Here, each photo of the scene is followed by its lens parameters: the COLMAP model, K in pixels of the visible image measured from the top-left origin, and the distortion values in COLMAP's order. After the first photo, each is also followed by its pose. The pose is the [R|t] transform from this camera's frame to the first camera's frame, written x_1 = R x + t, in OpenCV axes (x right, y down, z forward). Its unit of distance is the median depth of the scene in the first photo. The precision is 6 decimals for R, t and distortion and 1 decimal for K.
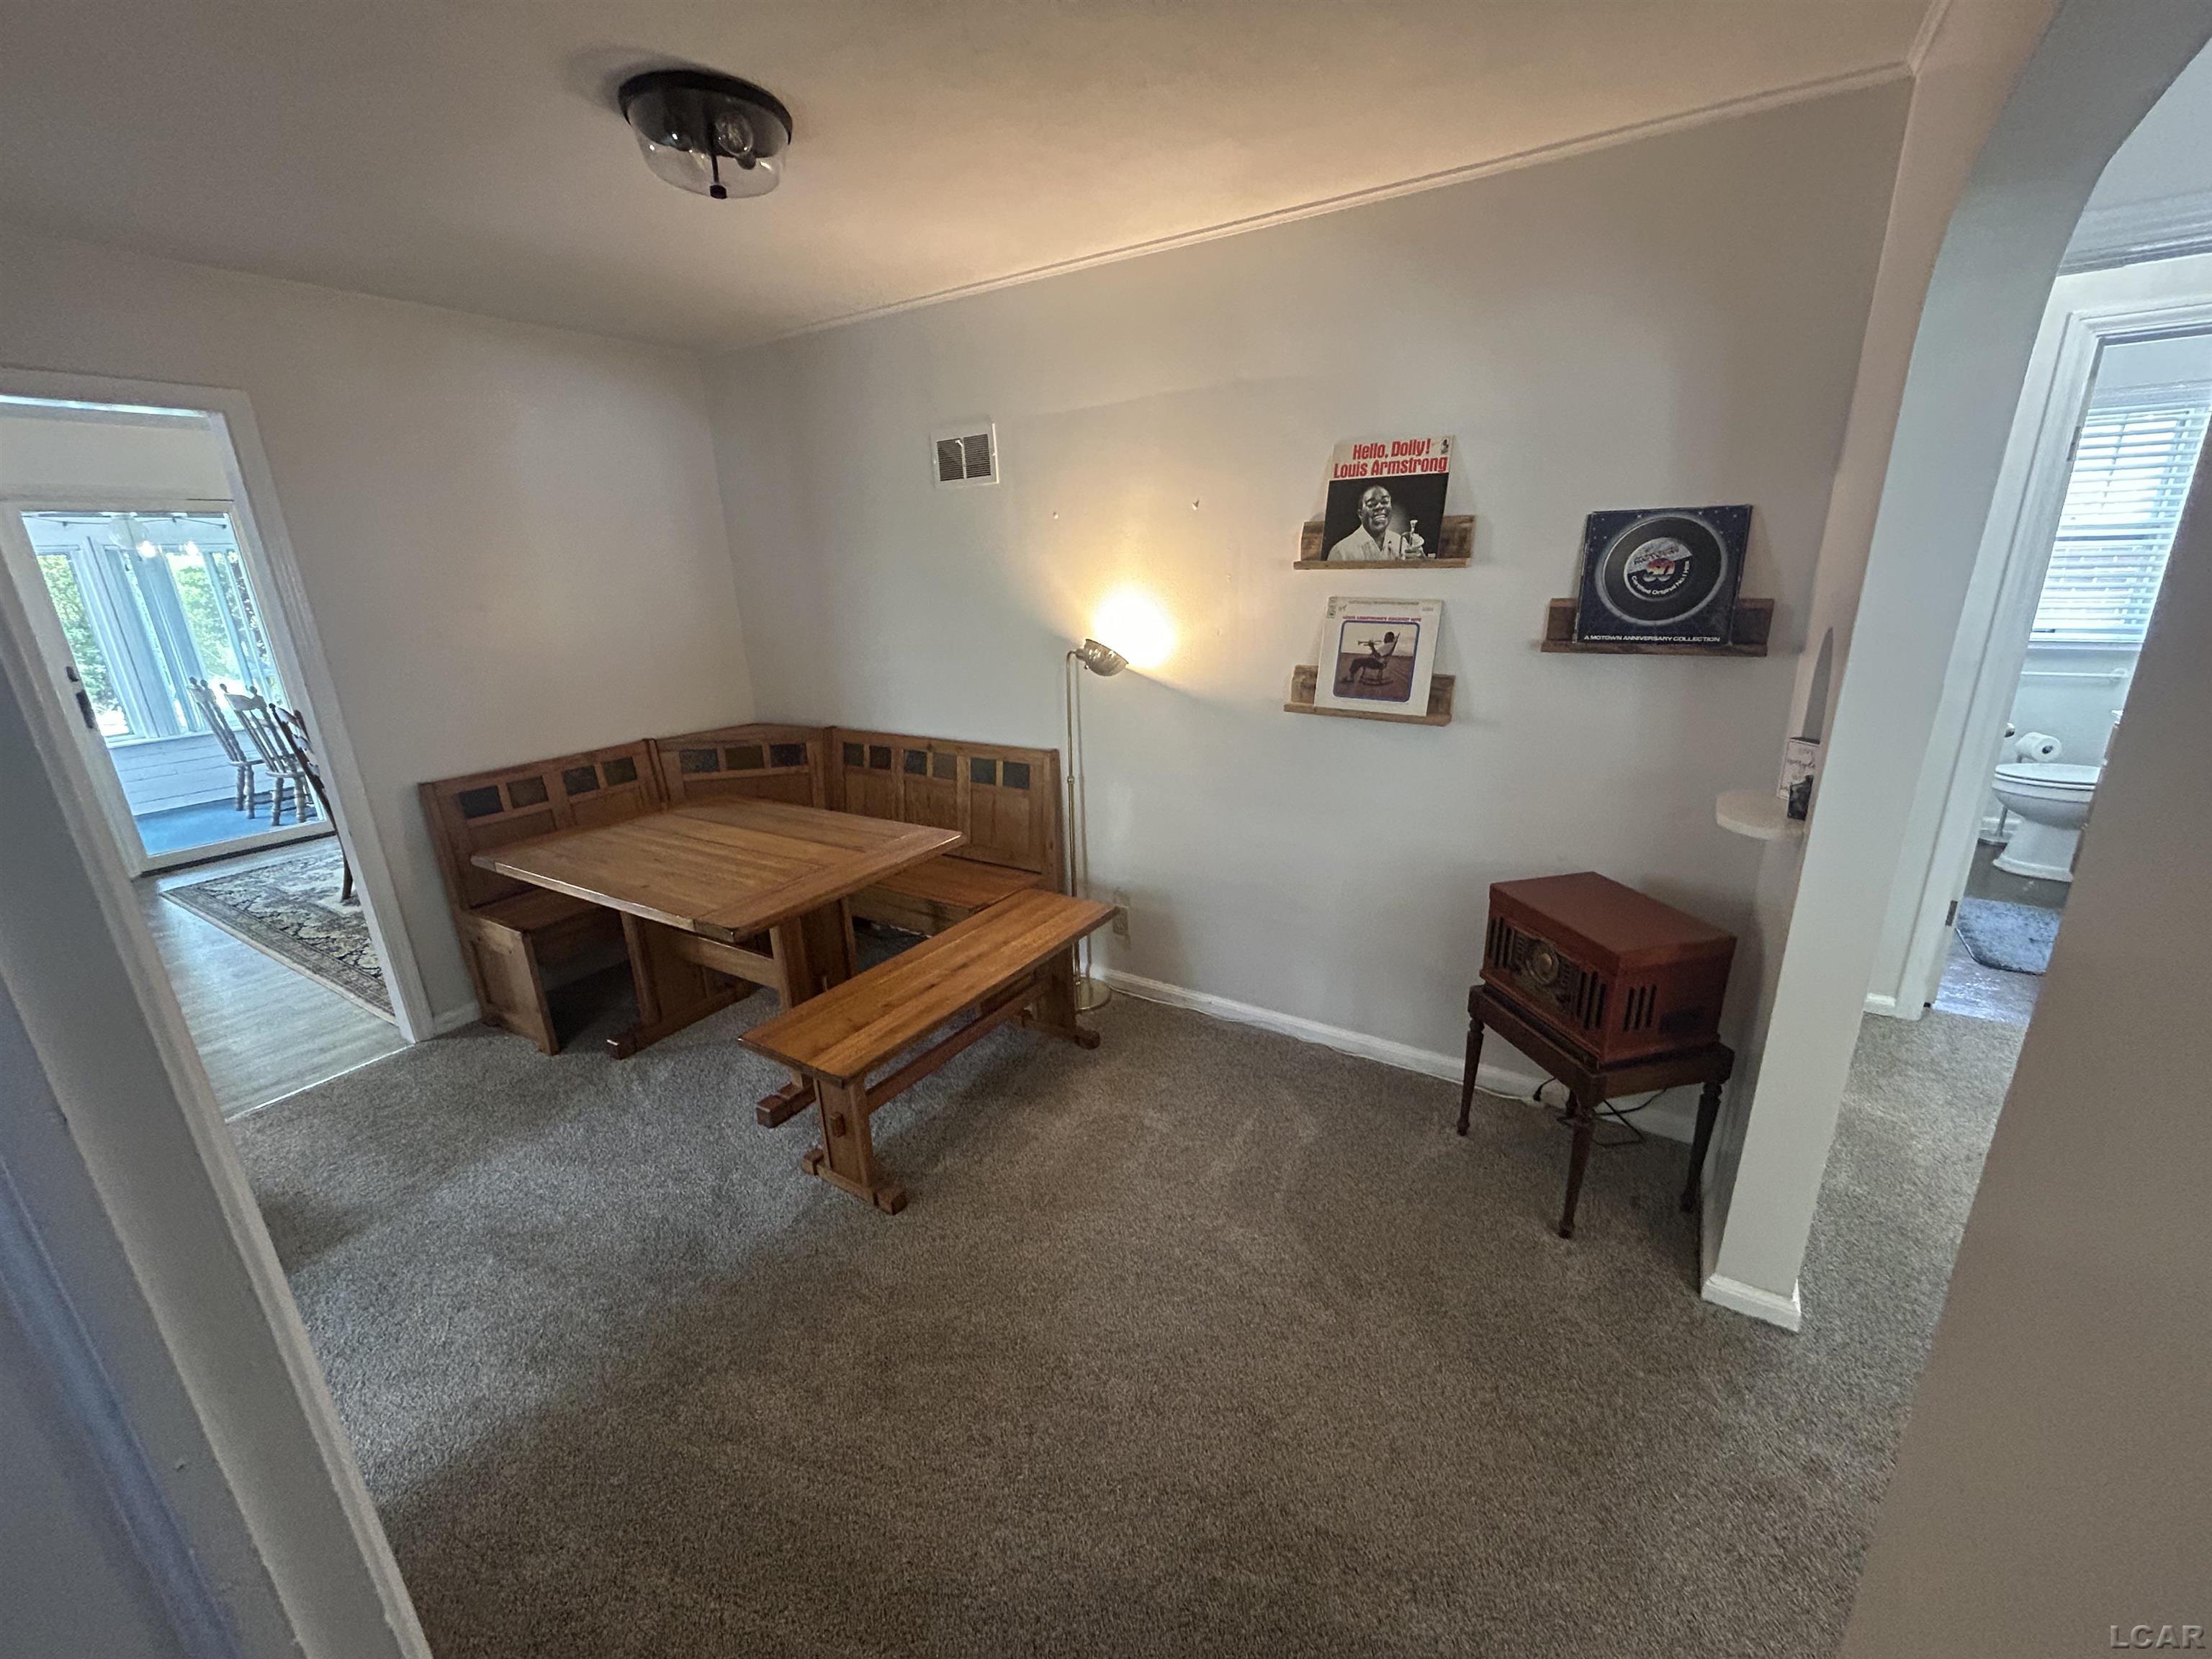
lens RADIAL K [[899.2, 0, 1109.9], [0, 899.2, 830.6], [0, 0, 1]] dist [-0.001331, 0.000095]
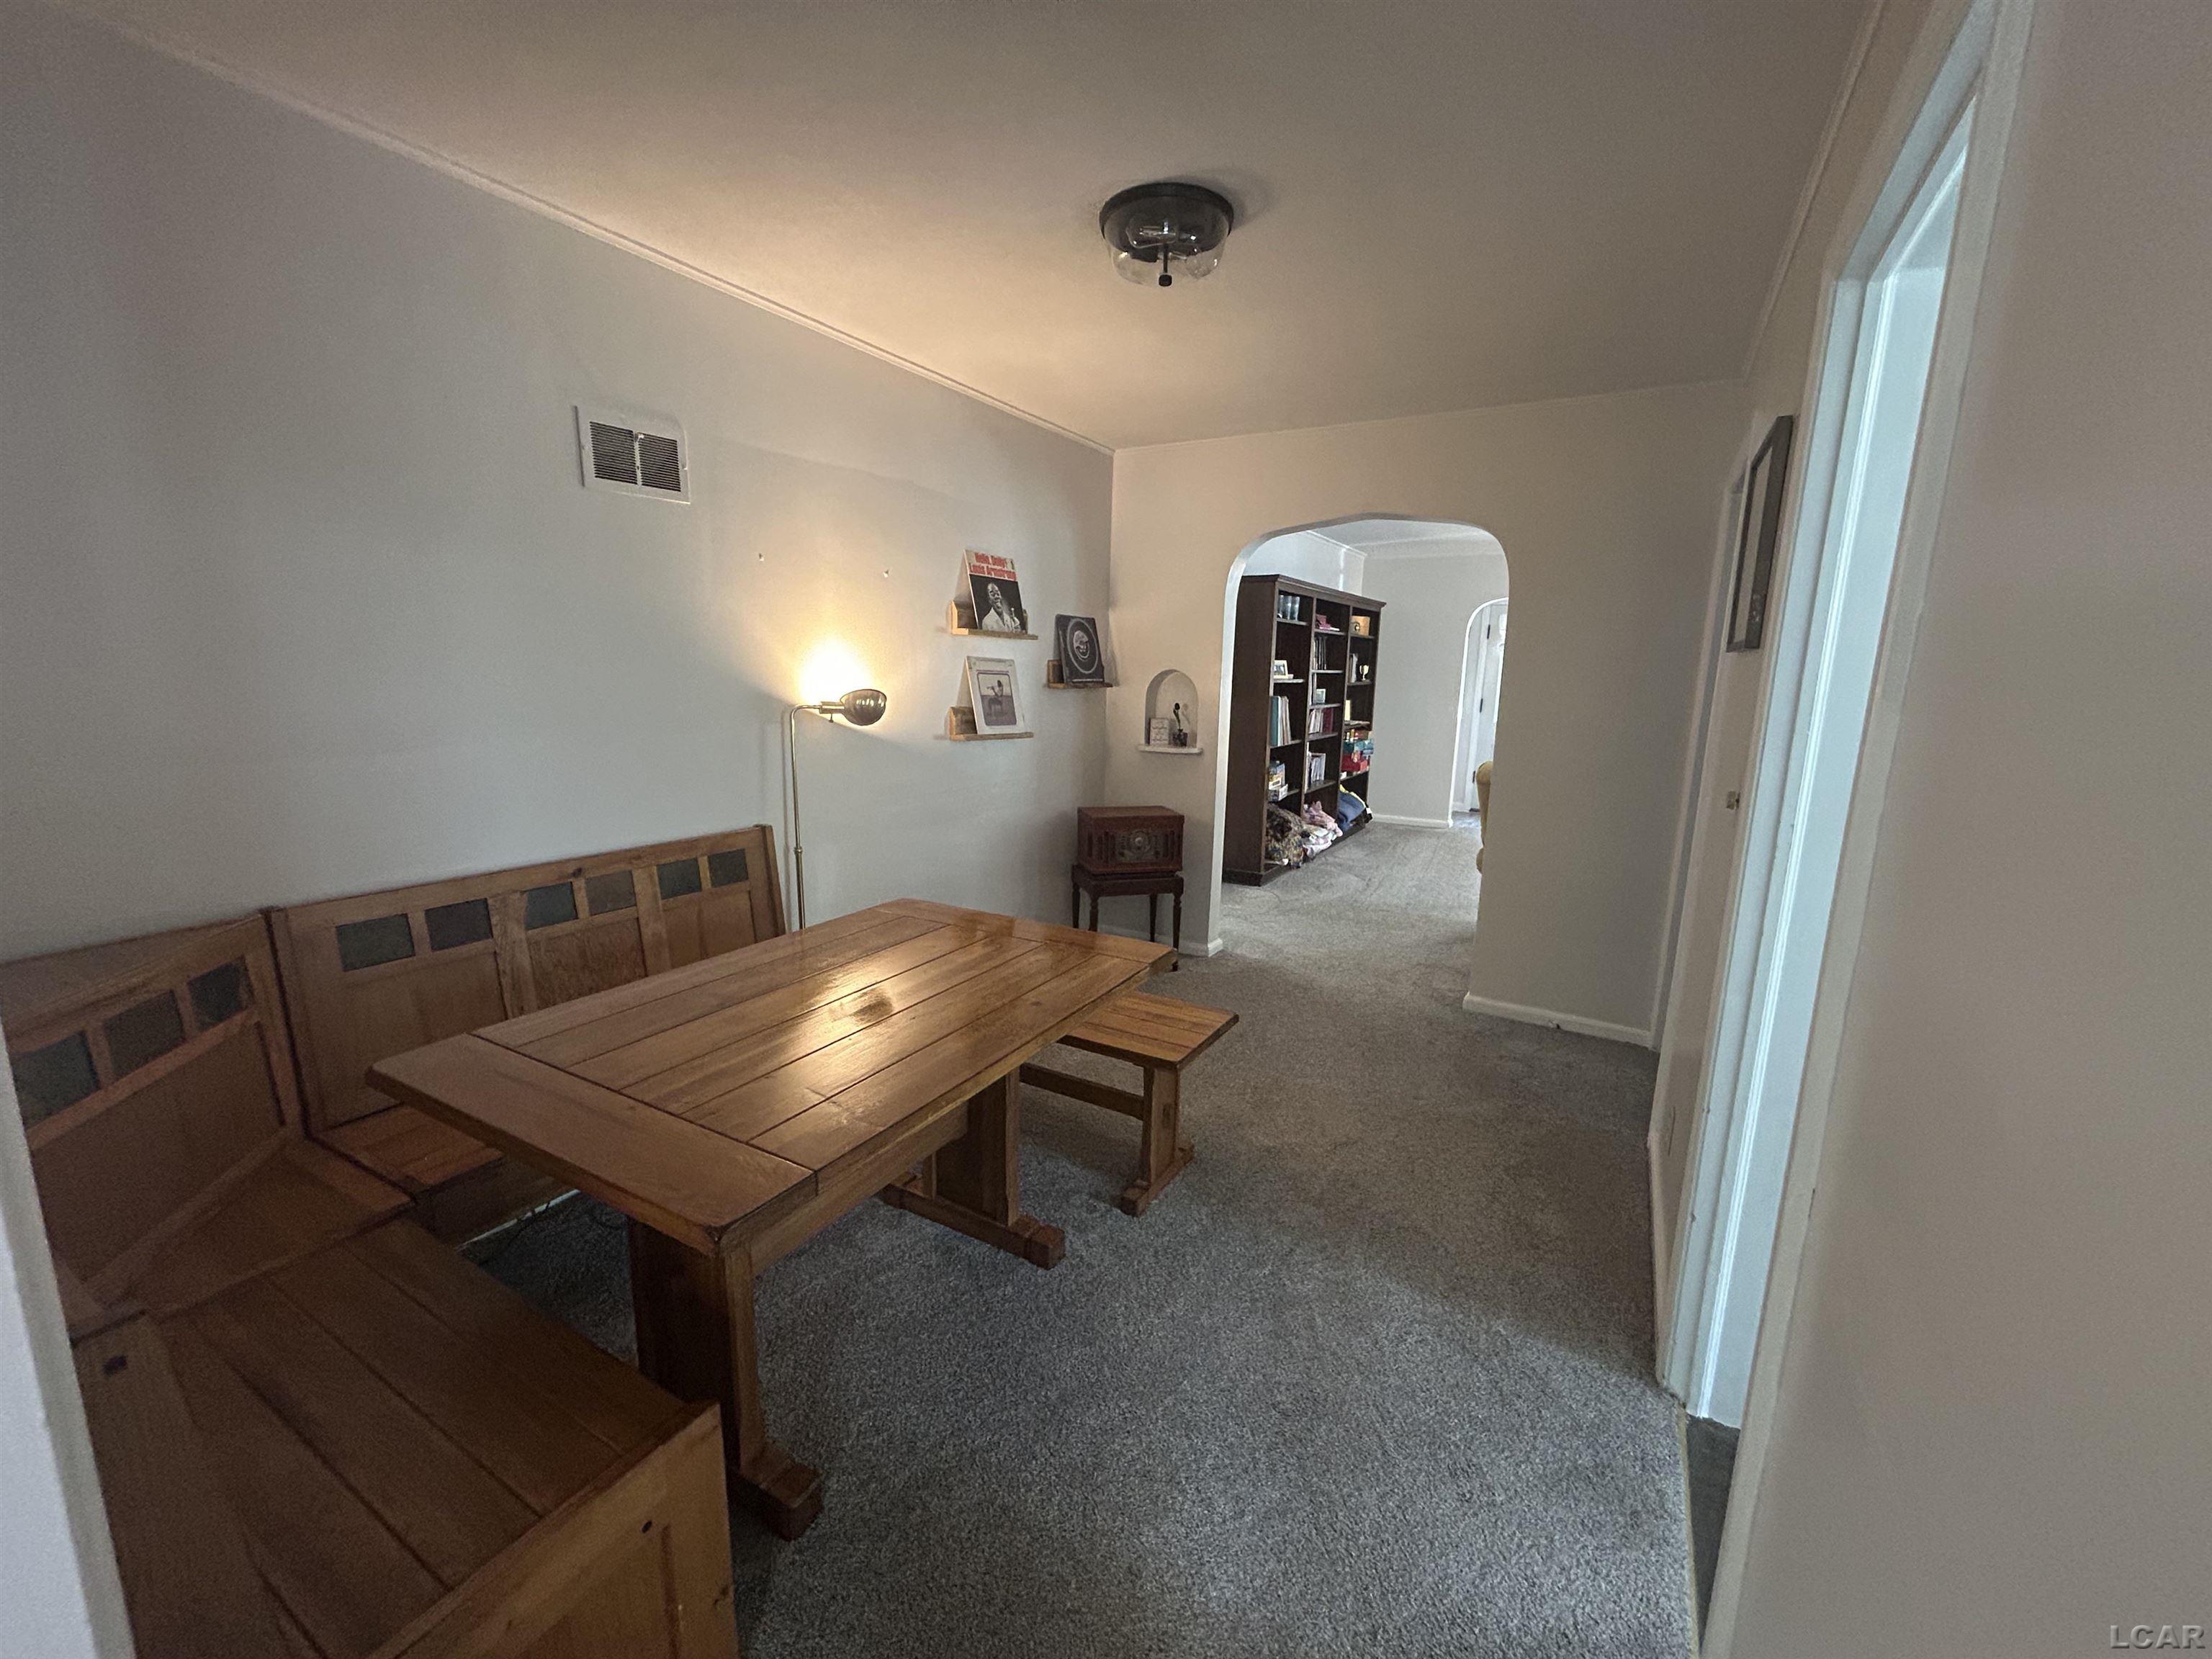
lens RADIAL K [[899.2, 0, 1109.8], [0, 899.2, 840.4], [0, 0, 1]] dist [-0.001331, 0.000095]
pose [[-0.041701, -0.155444, 0.986964, -1.194806], [0.280200, 0.946363, 0.160889, -0.156630], [-0.959036, 0.283256, 0.004092, 0.887343]]
